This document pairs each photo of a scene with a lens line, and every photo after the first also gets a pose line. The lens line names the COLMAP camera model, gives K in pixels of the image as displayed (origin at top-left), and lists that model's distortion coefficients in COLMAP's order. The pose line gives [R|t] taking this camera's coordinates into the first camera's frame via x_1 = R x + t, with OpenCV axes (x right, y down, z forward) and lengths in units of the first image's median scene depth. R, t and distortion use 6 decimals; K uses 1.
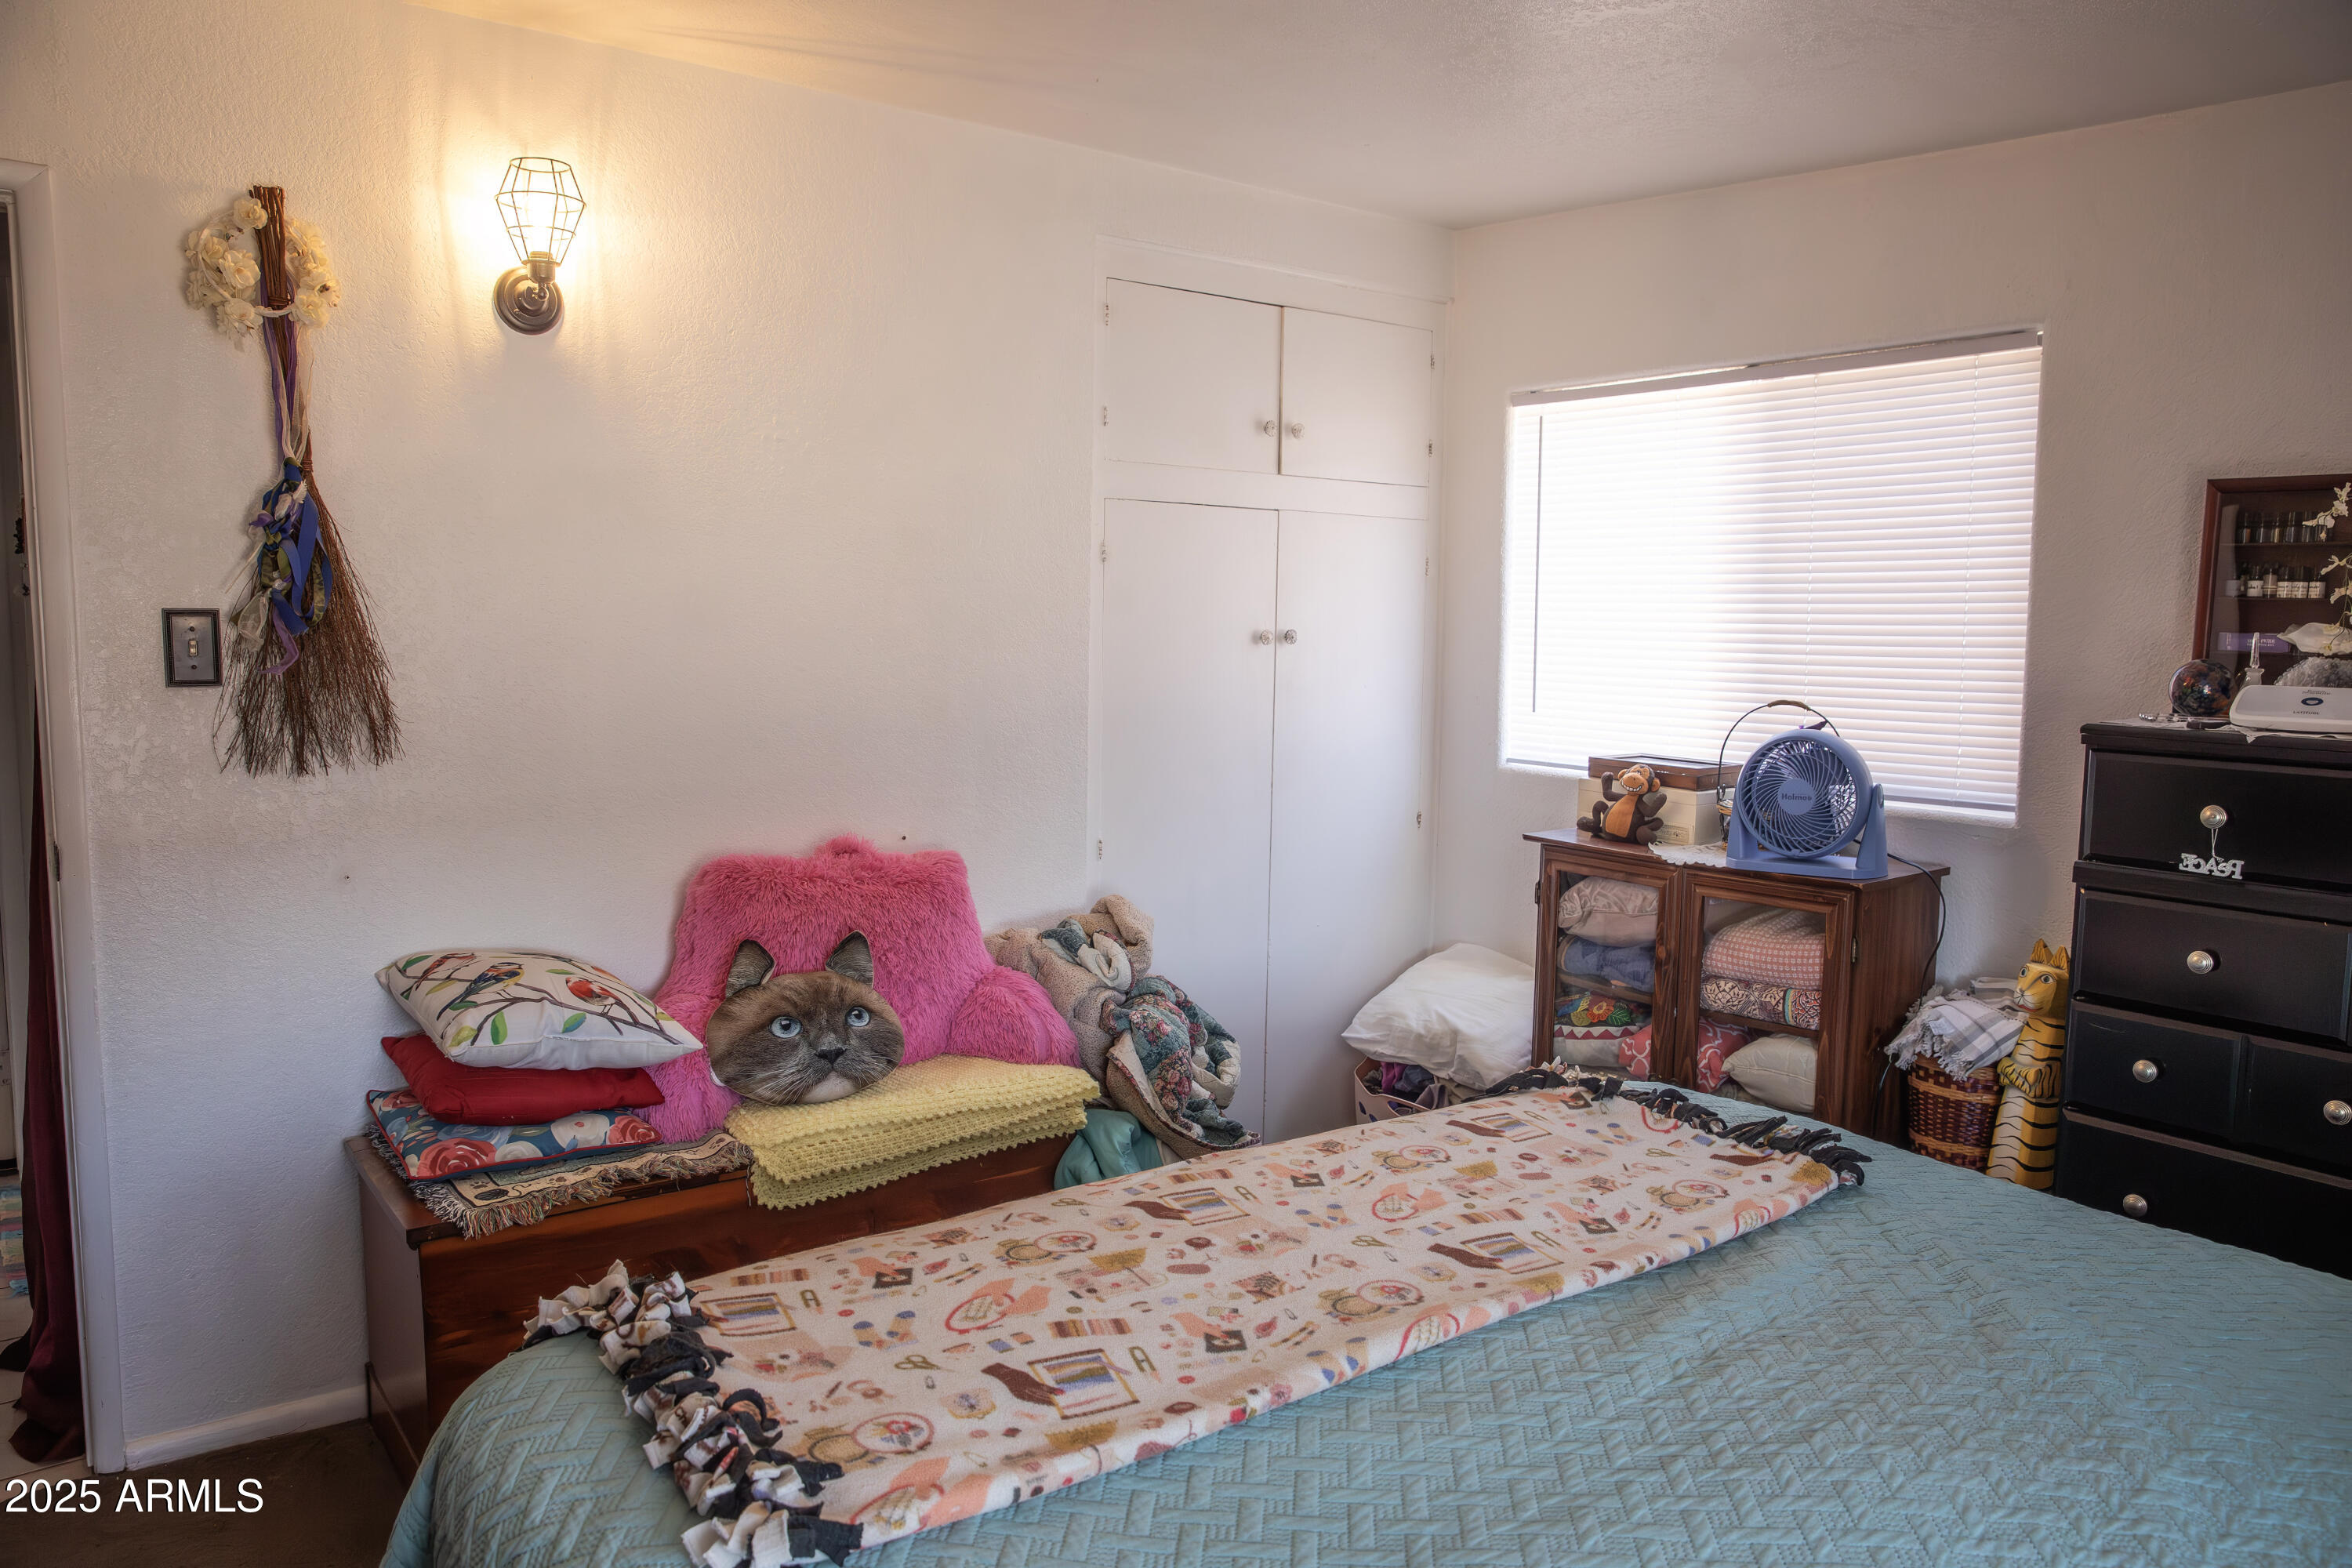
lens RADIAL K [[1599.4, 0, 1182.9], [0, 1599.4, 785.1], [0, 0, 1]] dist [-0.111642, 0.084339]
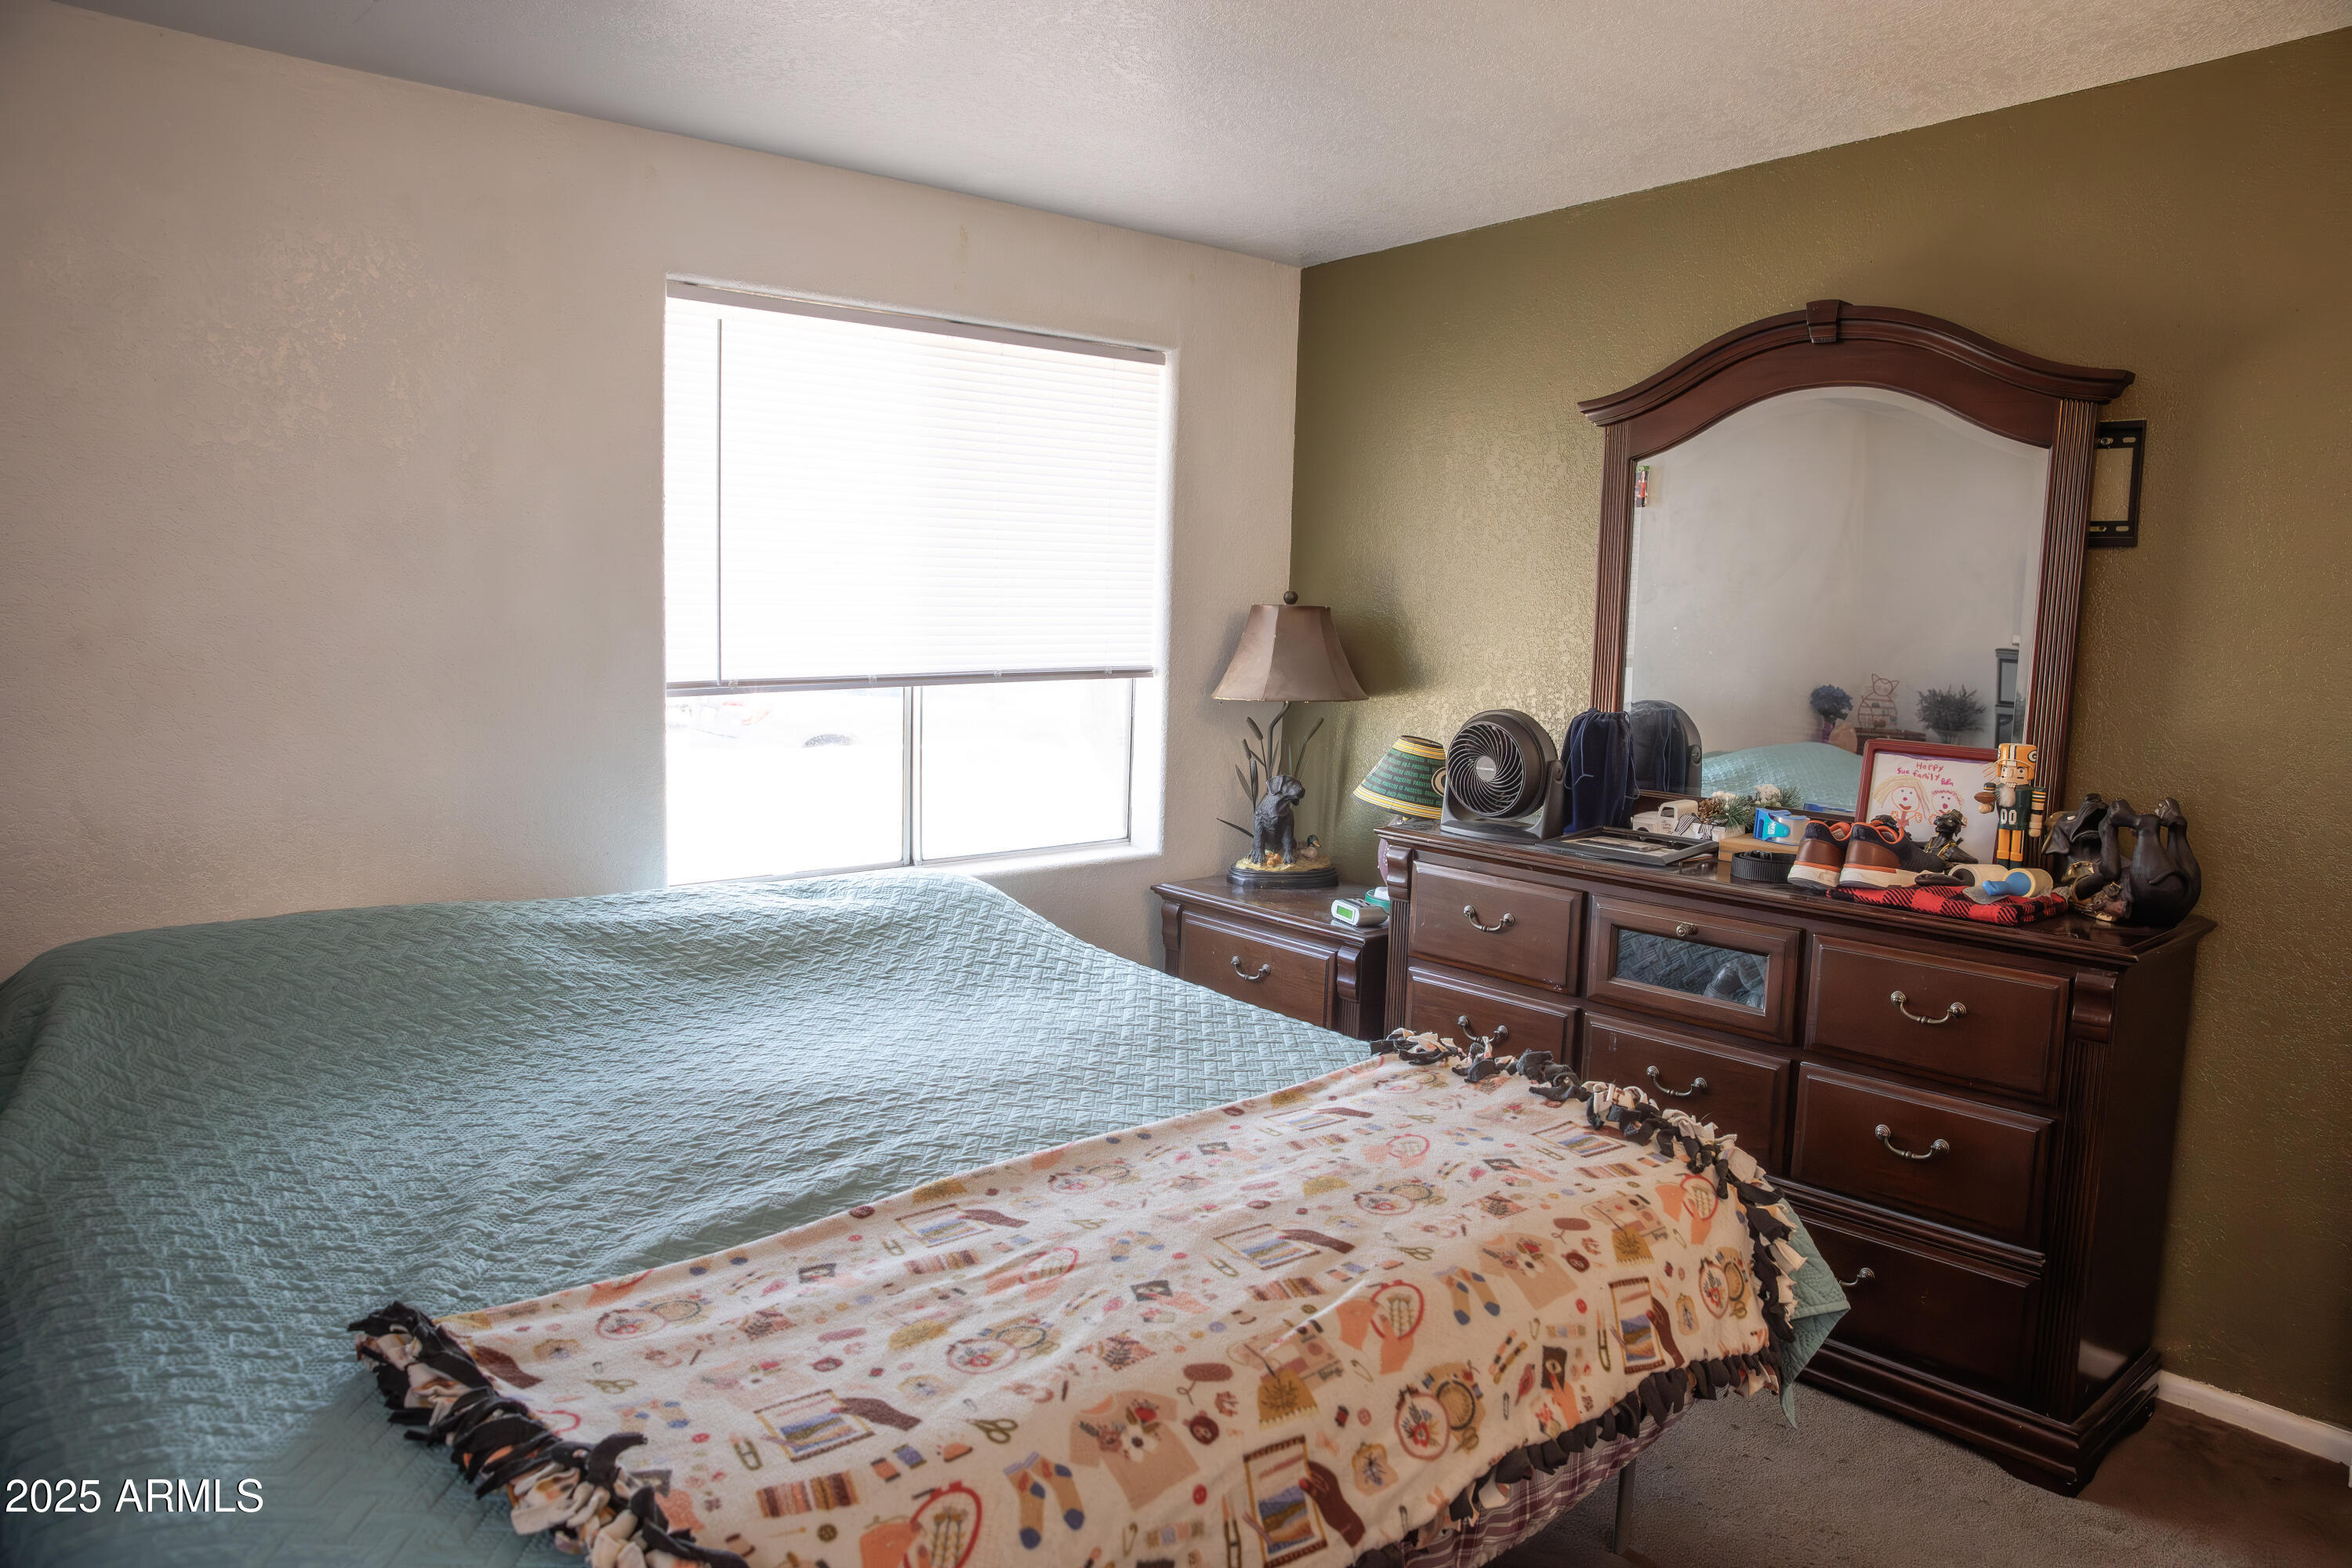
lens RADIAL K [[1599.4, 0, 1182.9], [0, 1599.4, 785.1], [0, 0, 1]] dist [-0.111642, 0.084339]
pose [[-0.994580, -0.028300, -0.100052, 0.101186], [-0.050003, 0.973854, 0.221605, -0.119754], [0.091165, 0.225407, -0.969990, 1.162201]]
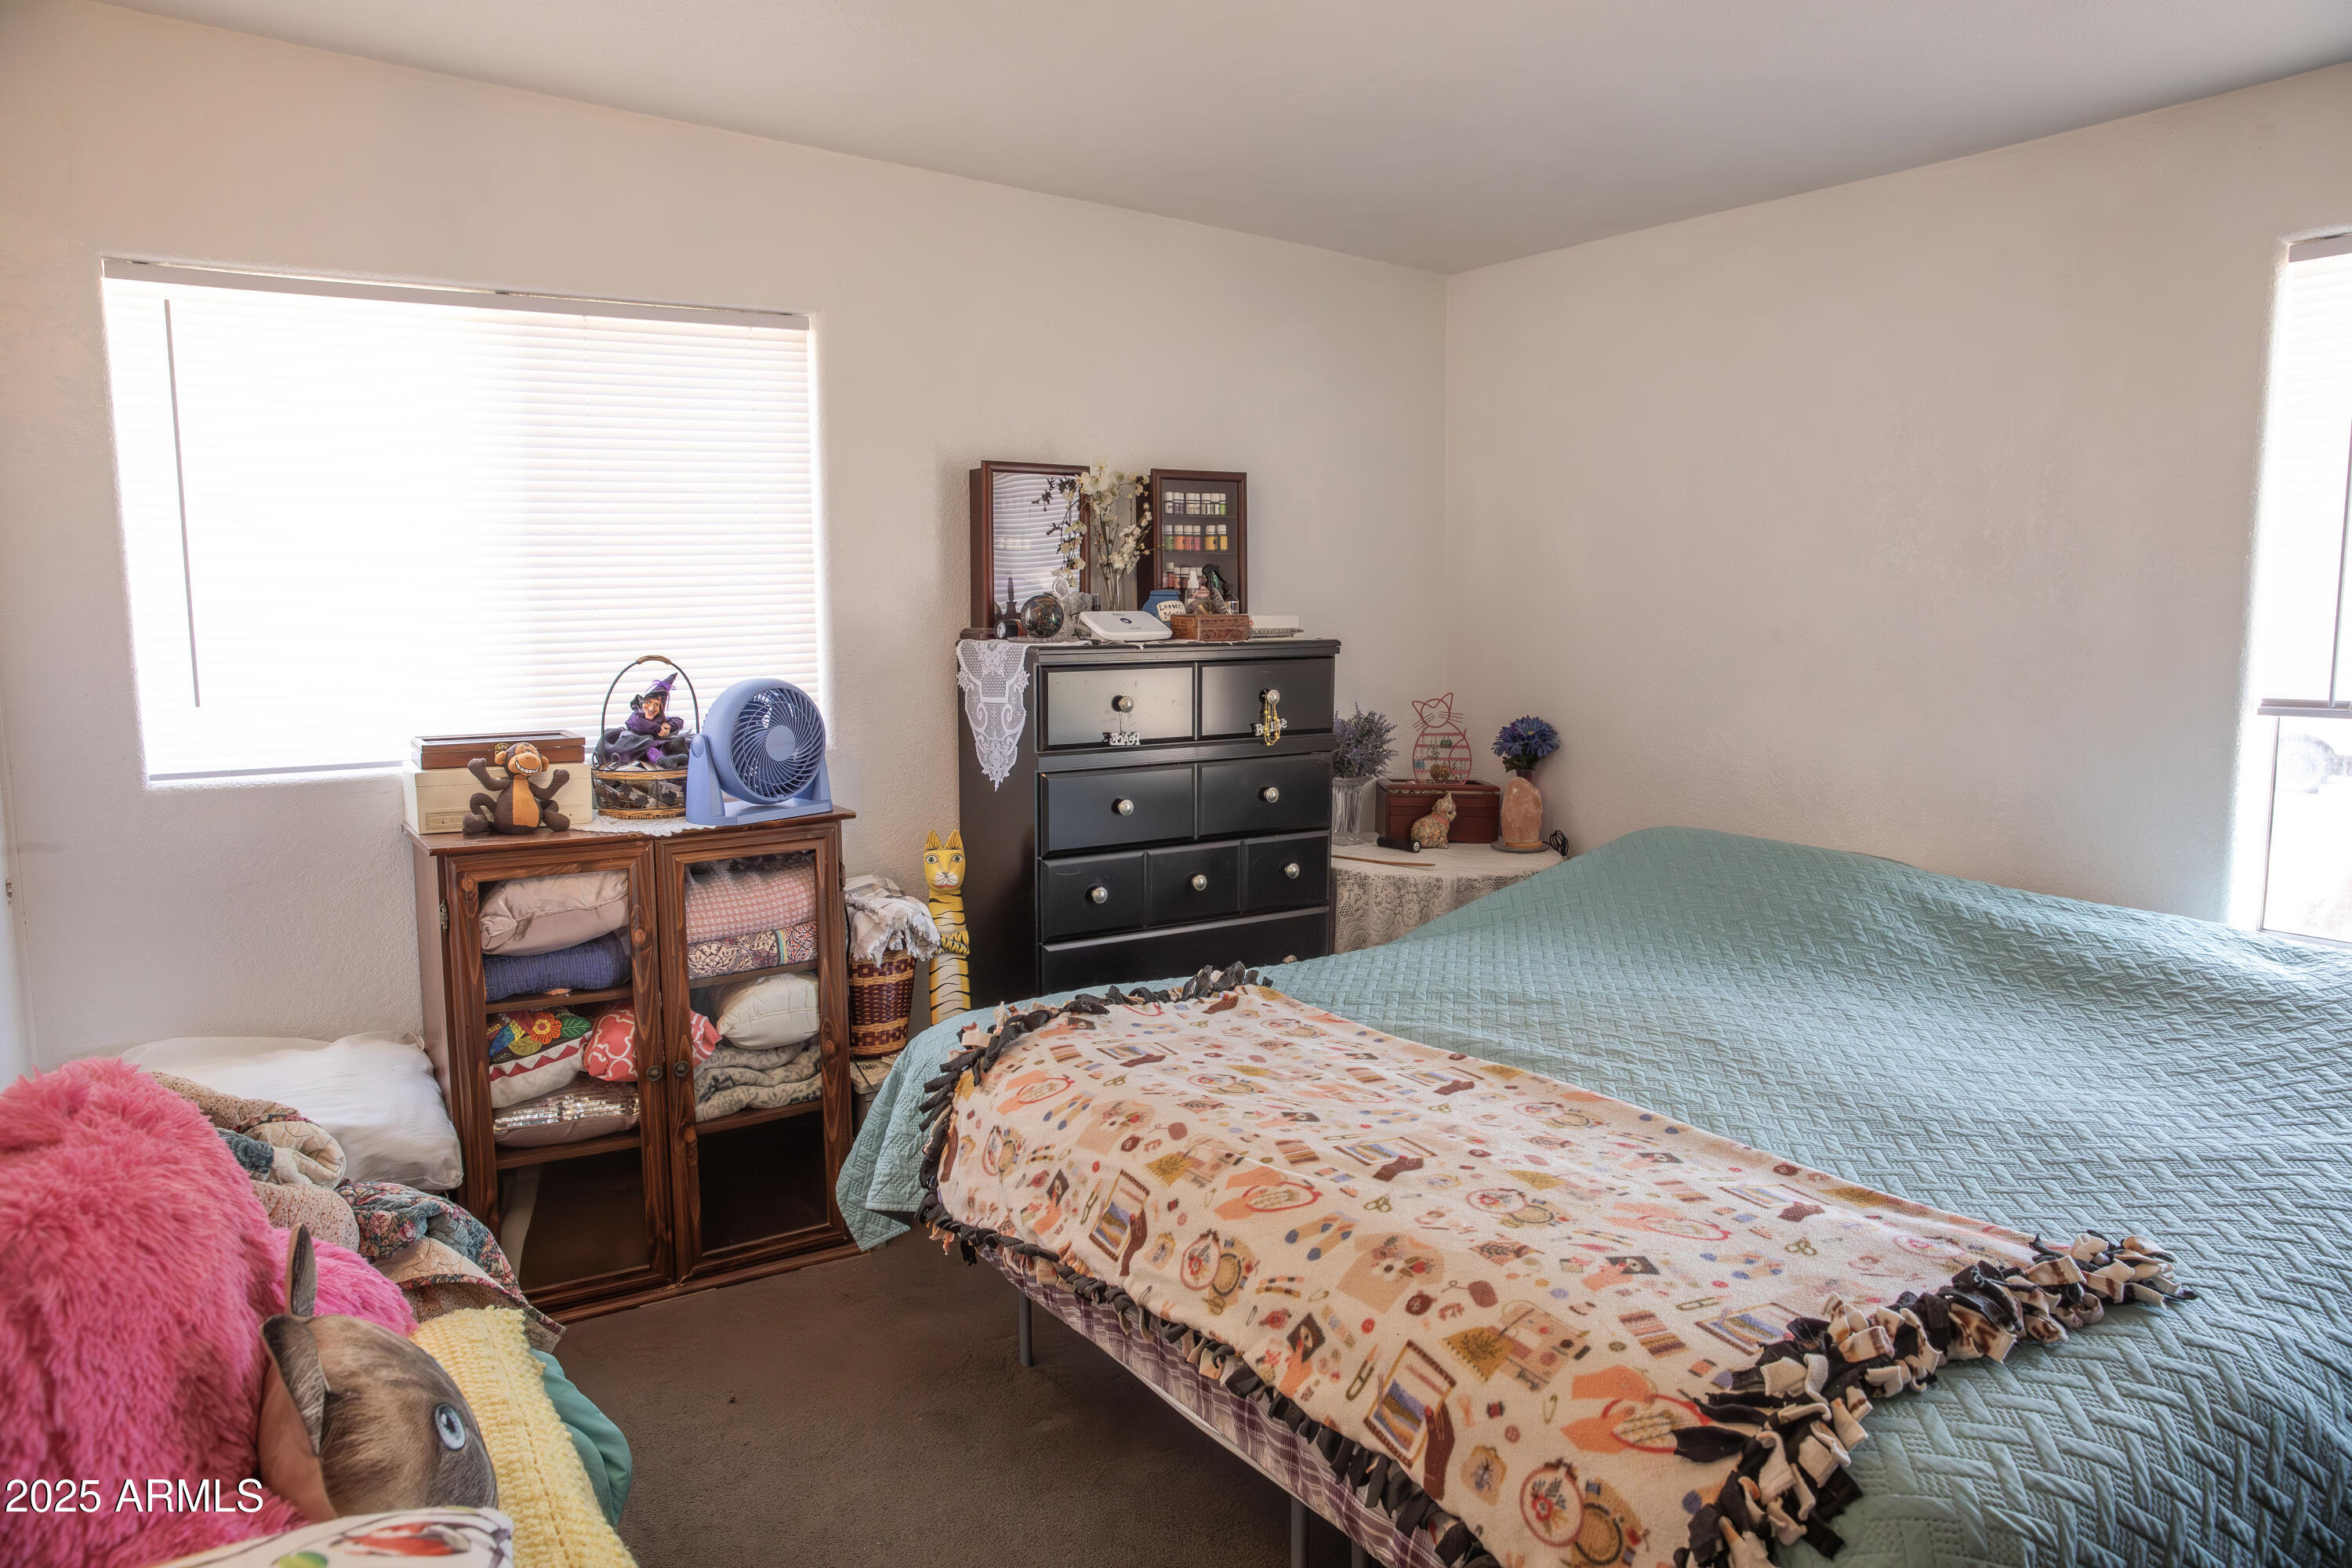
lens RADIAL K [[1599.4, 0, 1182.9], [0, 1599.4, 785.1], [0, 0, 1]] dist [-0.111642, 0.084339]
pose [[0.060543, -0.137912, 0.988592, -0.624002], [0.107519, 0.985548, 0.130903, -0.073240], [-0.992358, 0.098367, 0.074496, 0.661173]]
